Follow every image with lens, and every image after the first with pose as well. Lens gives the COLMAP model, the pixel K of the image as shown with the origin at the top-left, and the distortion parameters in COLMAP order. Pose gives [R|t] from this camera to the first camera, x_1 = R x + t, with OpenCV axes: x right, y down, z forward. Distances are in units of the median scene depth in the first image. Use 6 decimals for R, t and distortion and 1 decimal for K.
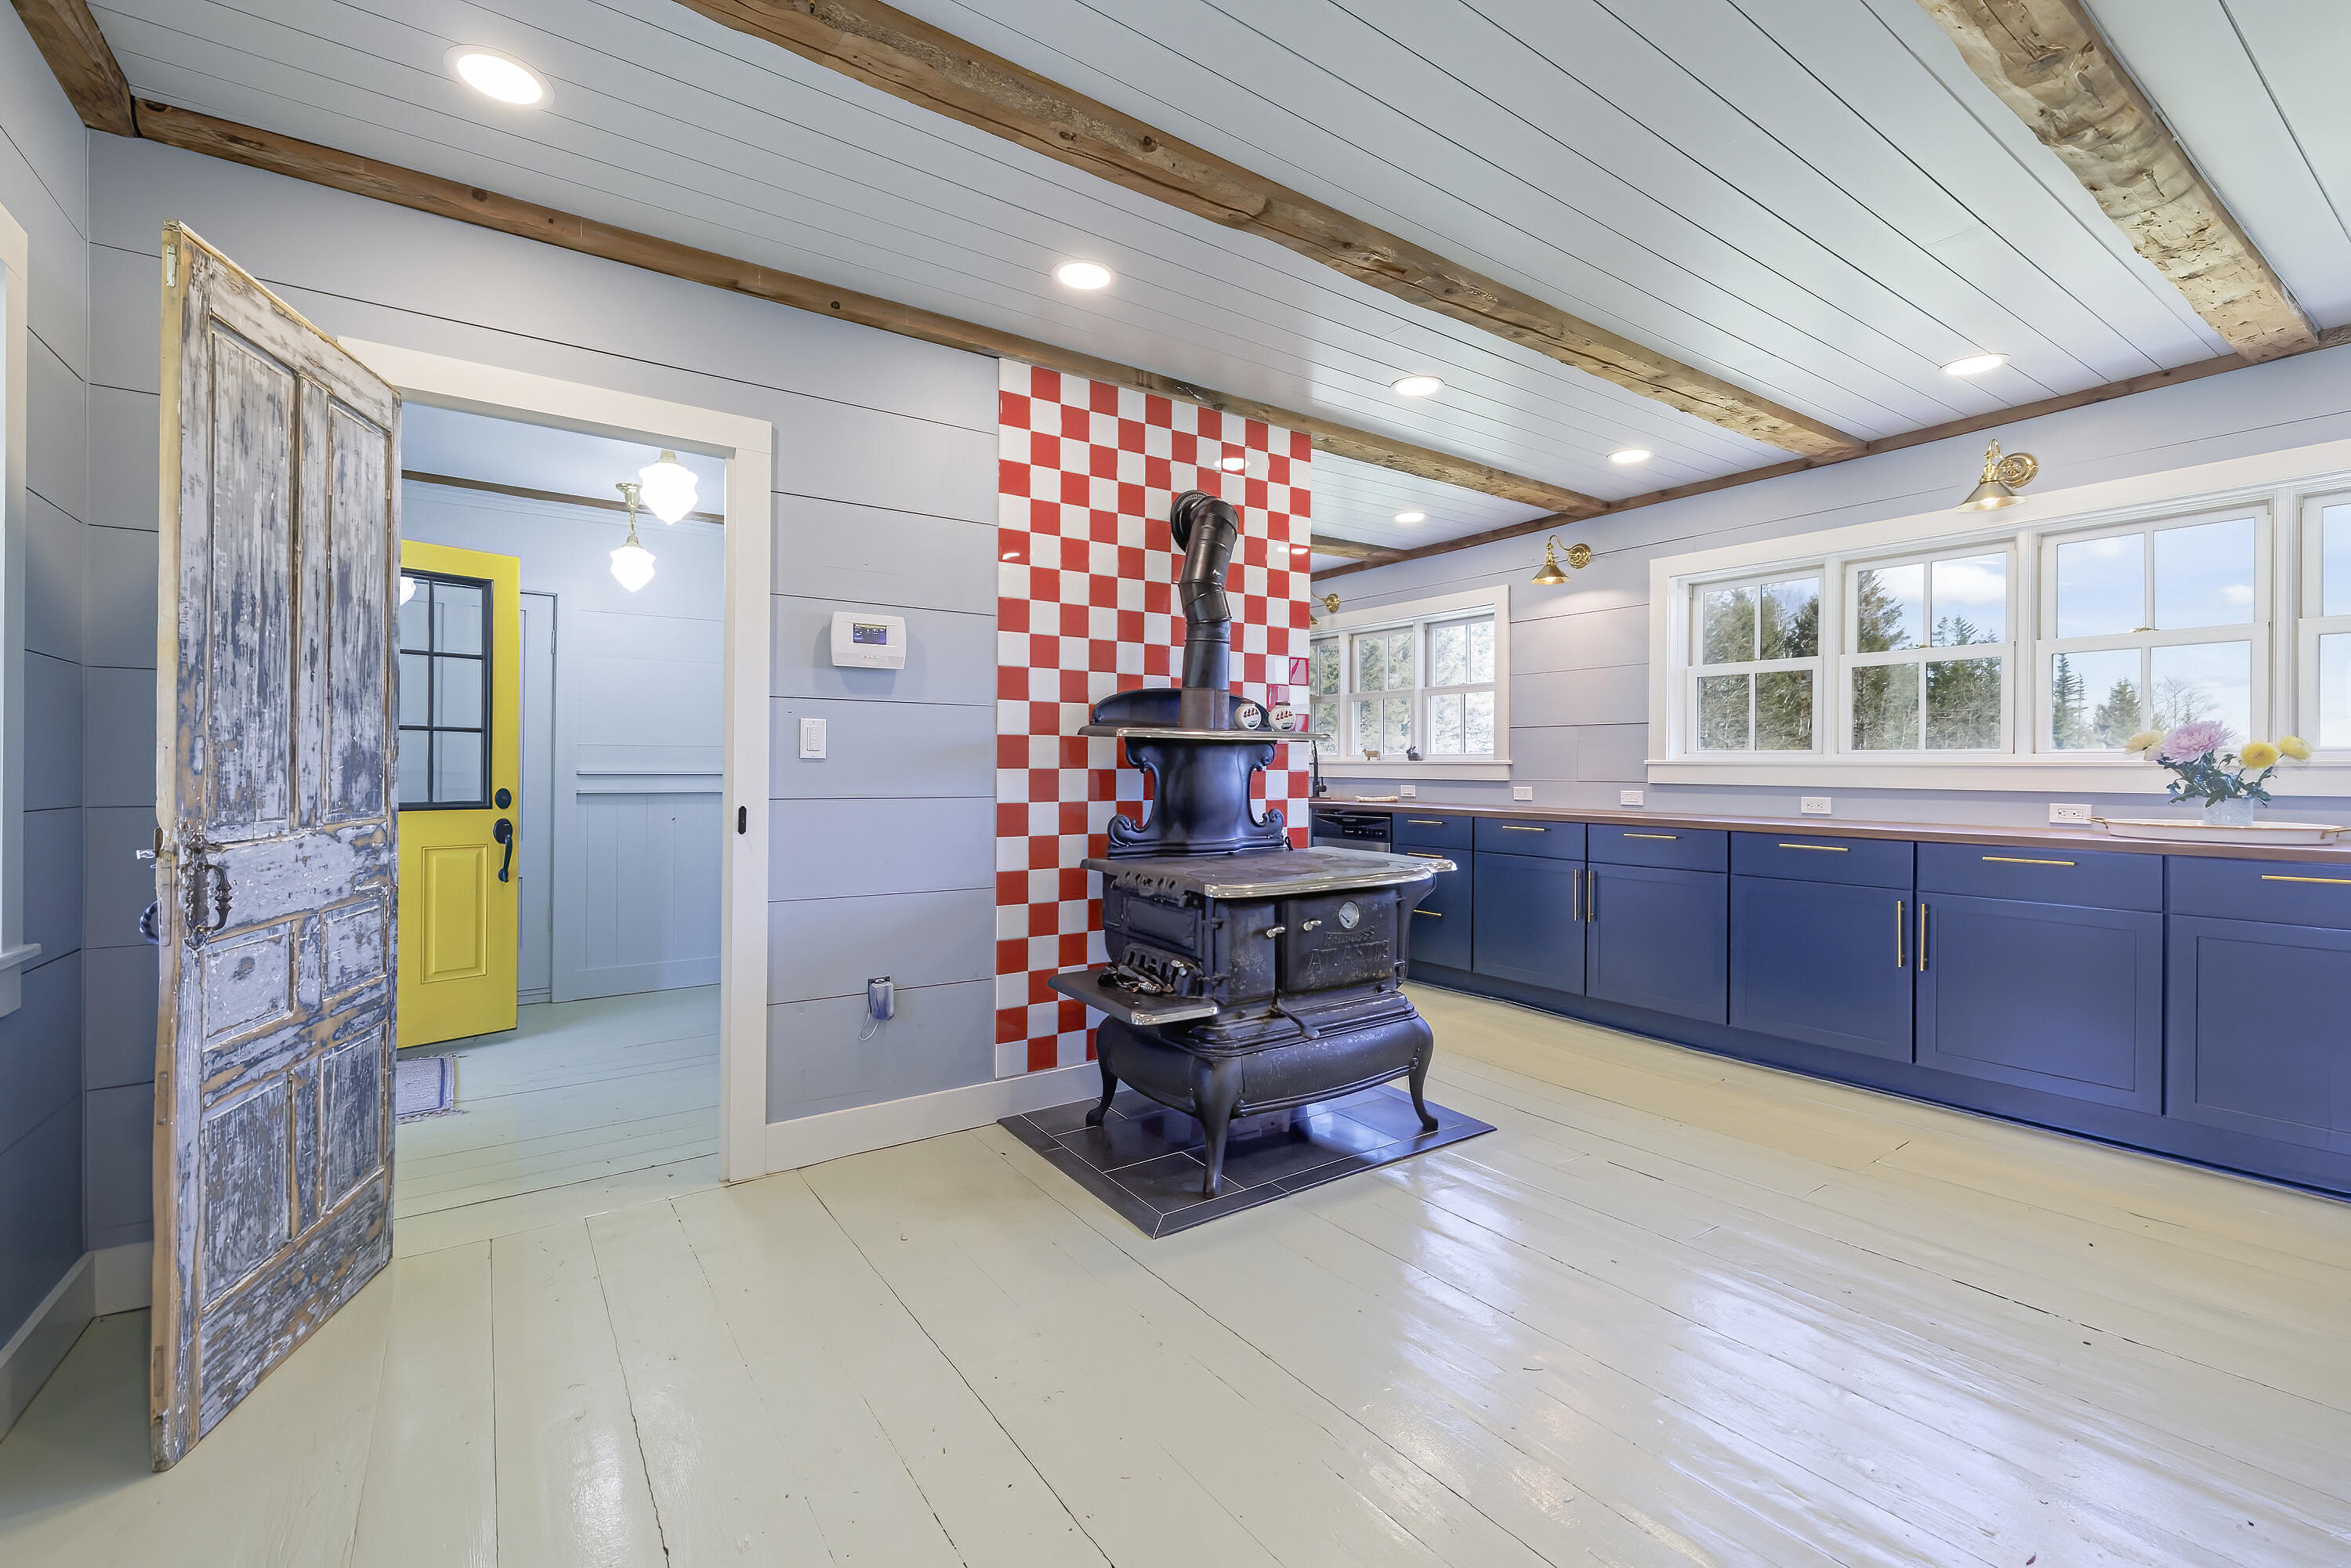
lens RADIAL K [[1008.4, 0, 1173.3], [0, 1008.4, 795.4], [0, 0, 1]] dist [-0.001398, -0.000133]
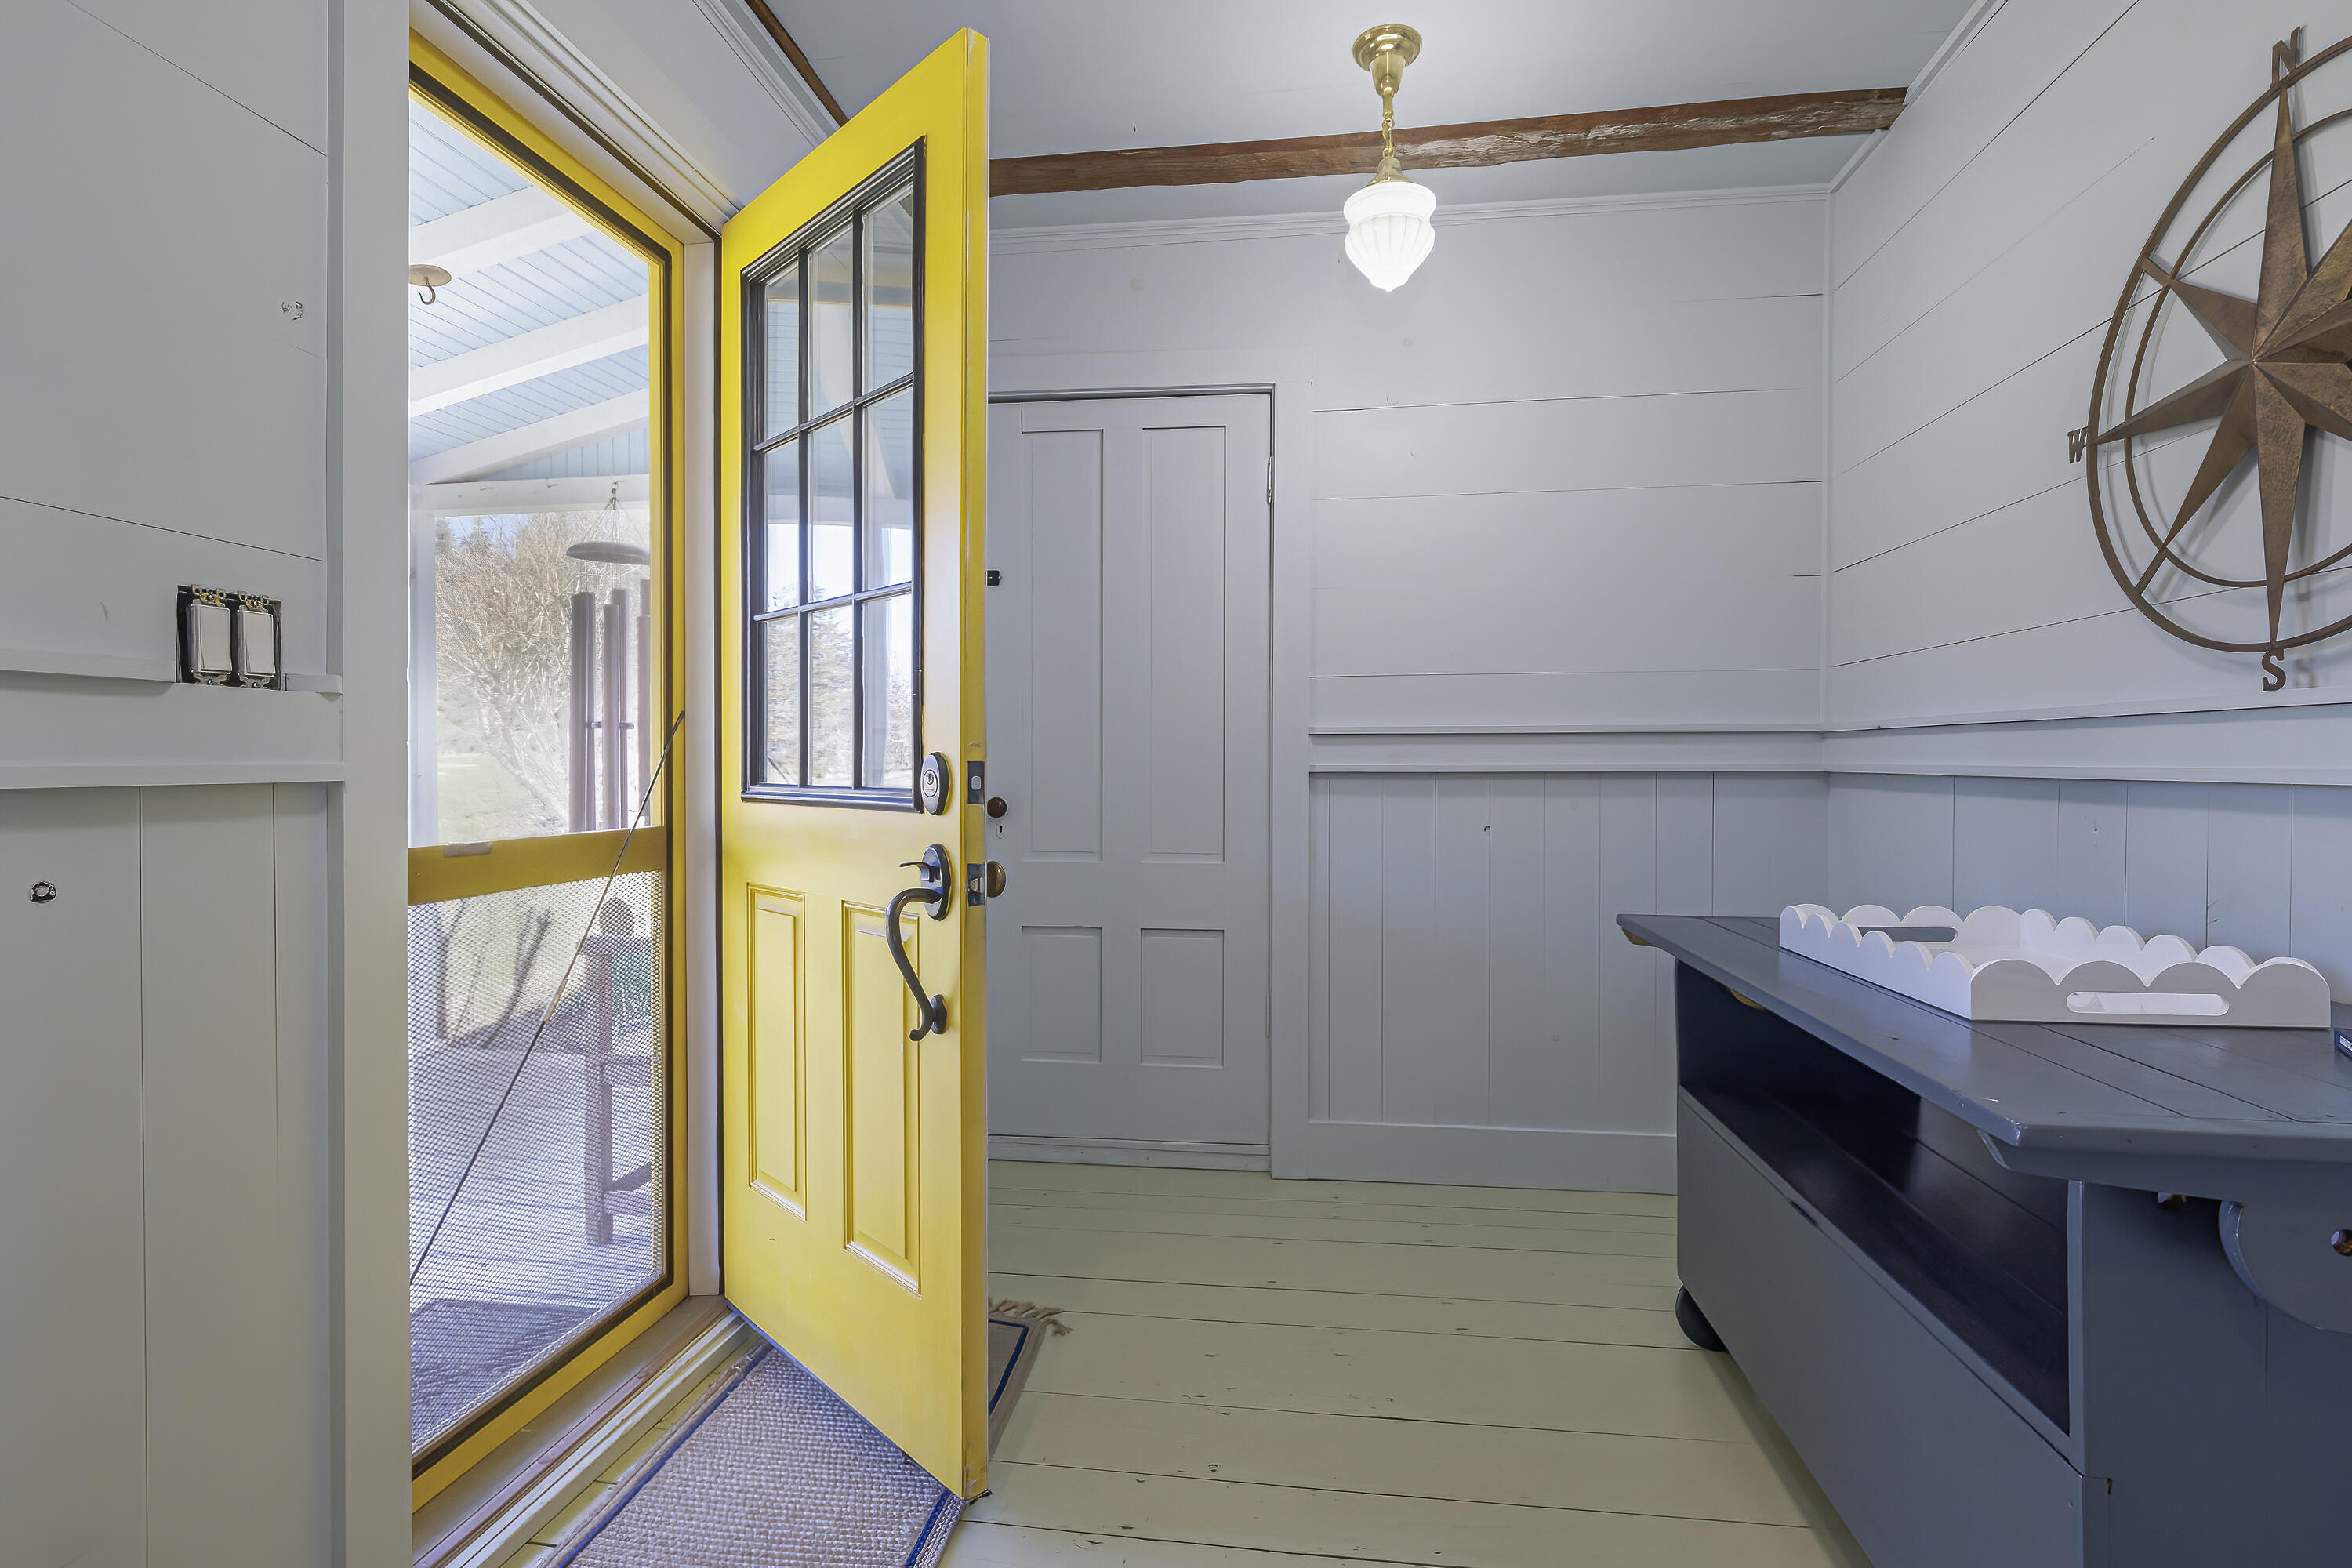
lens RADIAL K [[1118.9, 0, 1177.7], [0, 1118.9, 774.0], [0, 0, 1]] dist [-0.005607, 0.000083]
pose [[0.737203, -0.002580, -0.675667, -0.273375], [0.007893, 0.999957, 0.004793, -0.005173], [0.675625, -0.008866, 0.737192, 0.566214]]
